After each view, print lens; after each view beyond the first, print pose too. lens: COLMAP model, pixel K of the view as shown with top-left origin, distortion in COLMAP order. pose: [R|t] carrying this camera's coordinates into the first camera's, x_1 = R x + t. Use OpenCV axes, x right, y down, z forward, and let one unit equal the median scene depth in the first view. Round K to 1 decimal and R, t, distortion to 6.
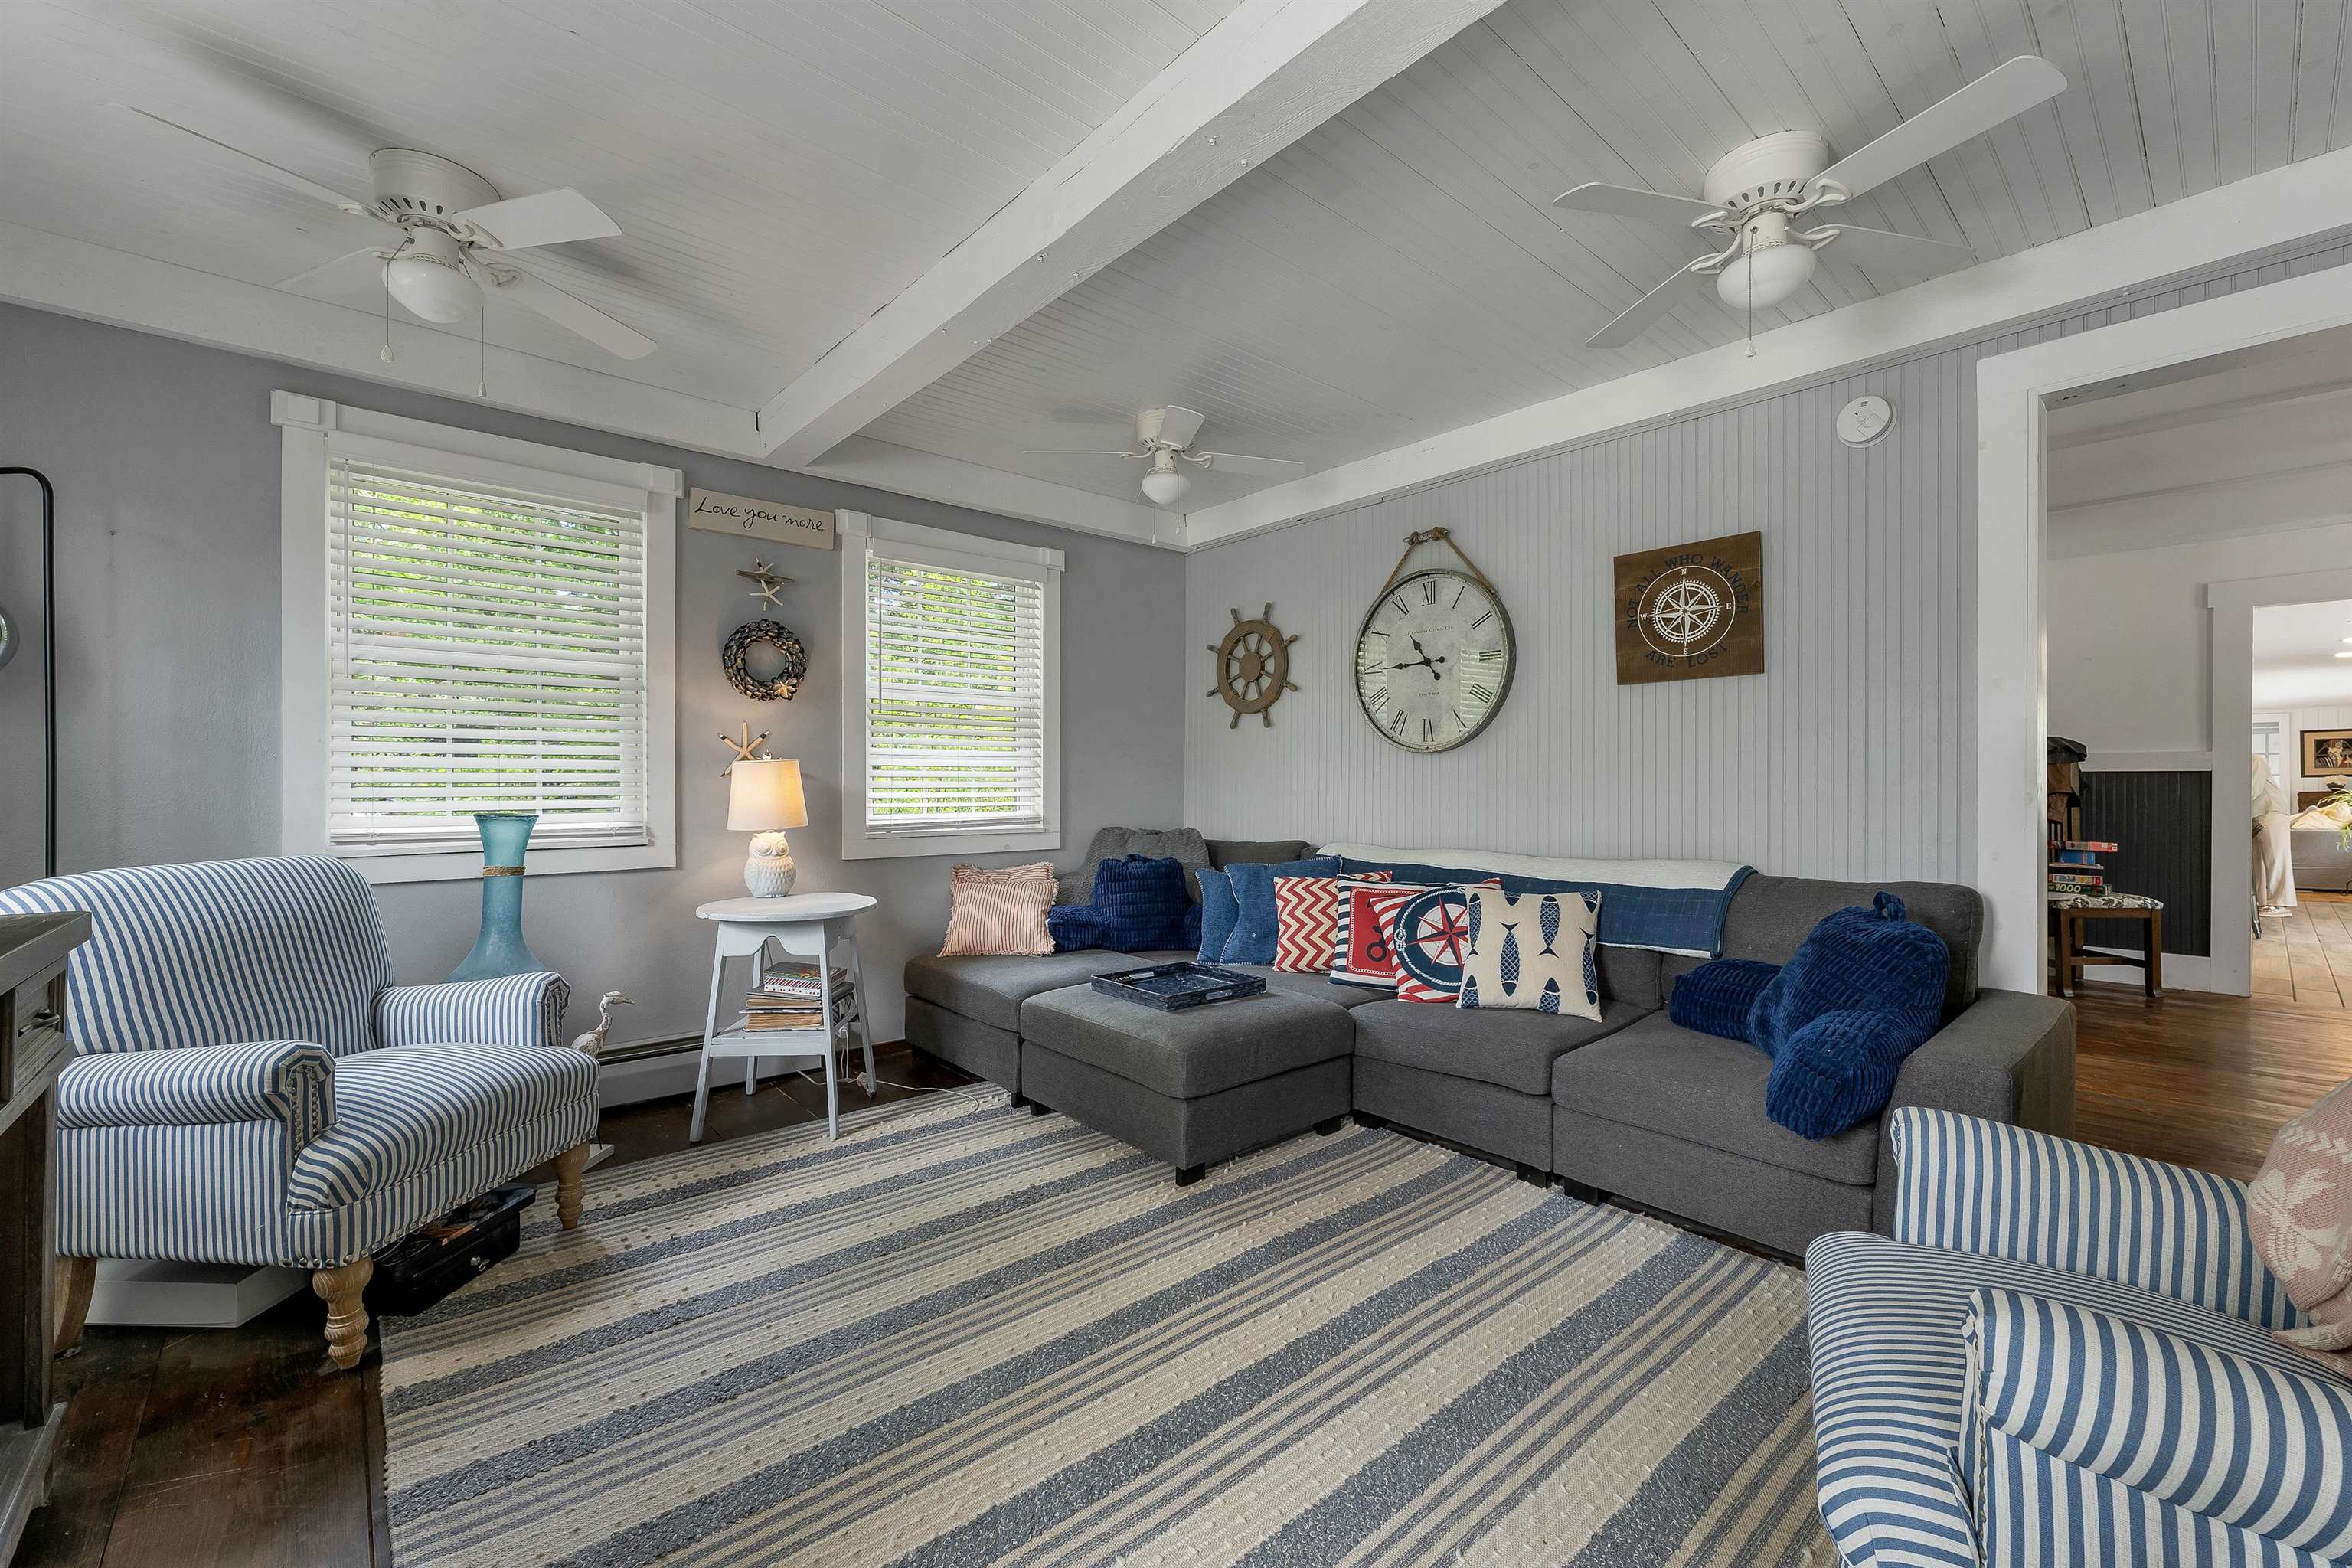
lens RADIAL K [[997.5, 0, 1164.1], [0, 997.5, 796.5], [0, 0, 1]] dist [0.001370, -0.000170]
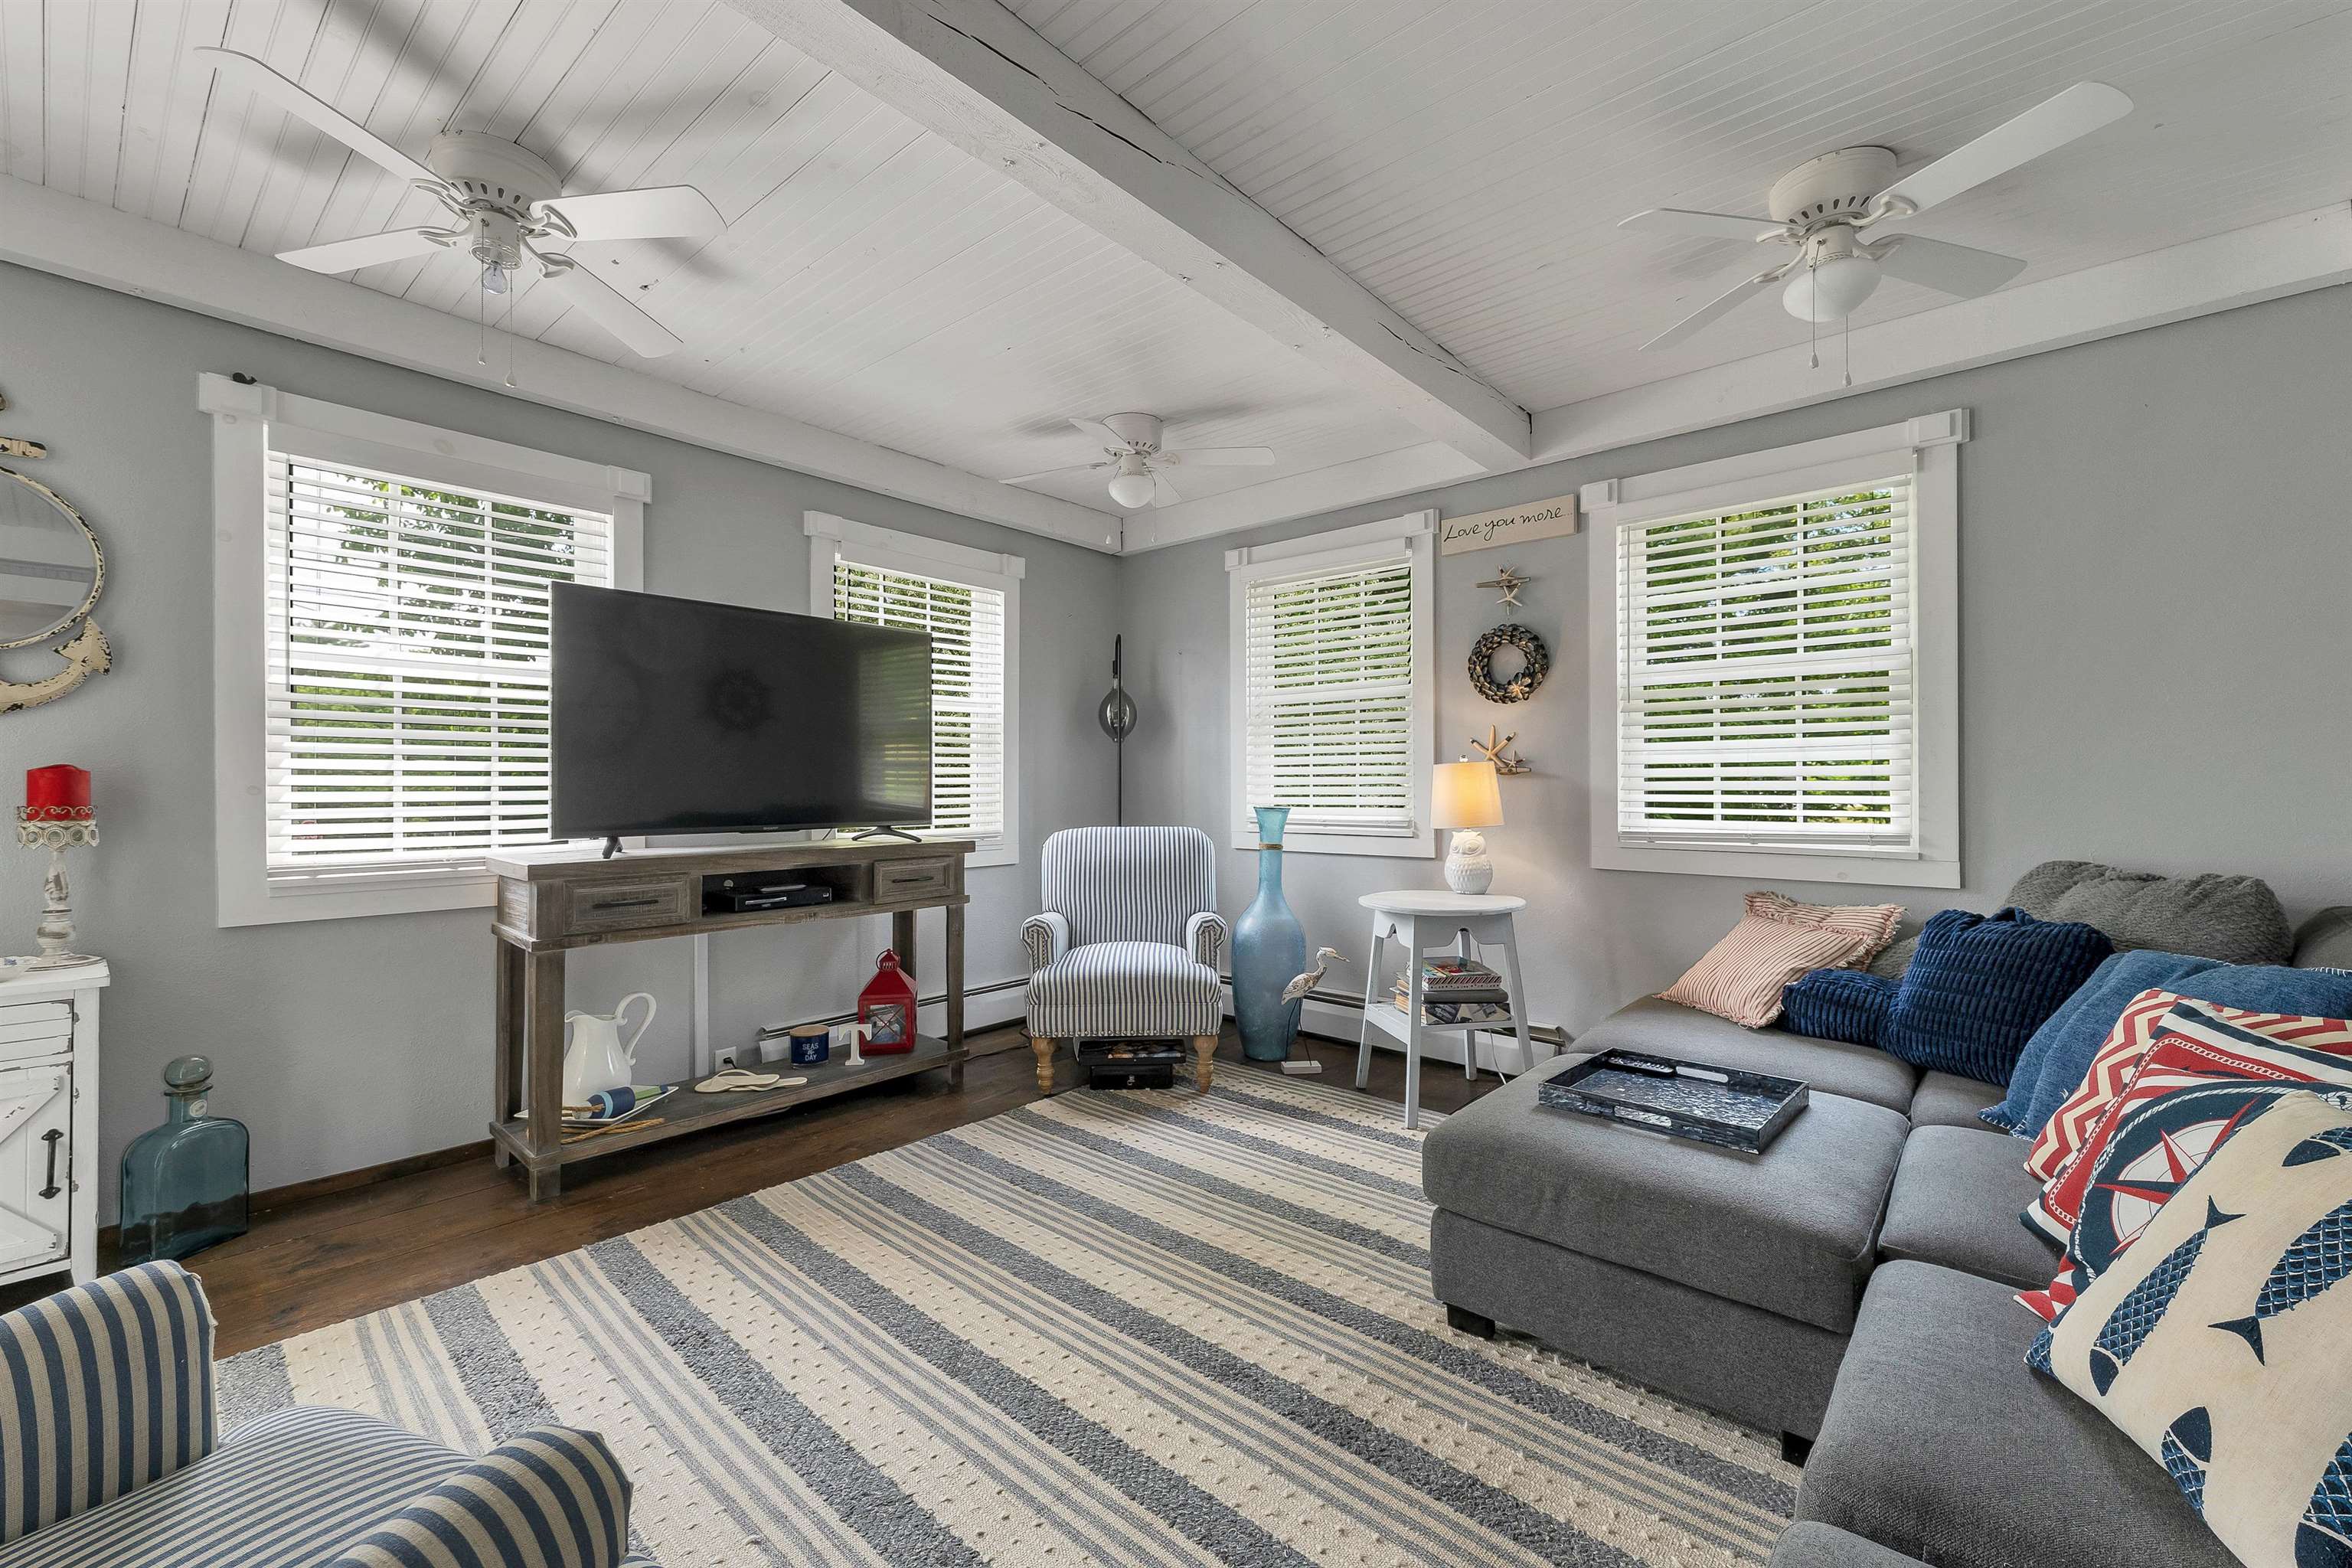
lens RADIAL K [[997.5, 0, 1169.5], [0, 997.5, 784.2], [0, 0, 1]] dist [0.001370, -0.000170]
pose [[0.093519, 0.001160, -0.995617, 0.732658], [-0.009973, 0.999950, 0.000229, -0.012624], [0.995568, 0.009908, 0.093526, 0.706450]]
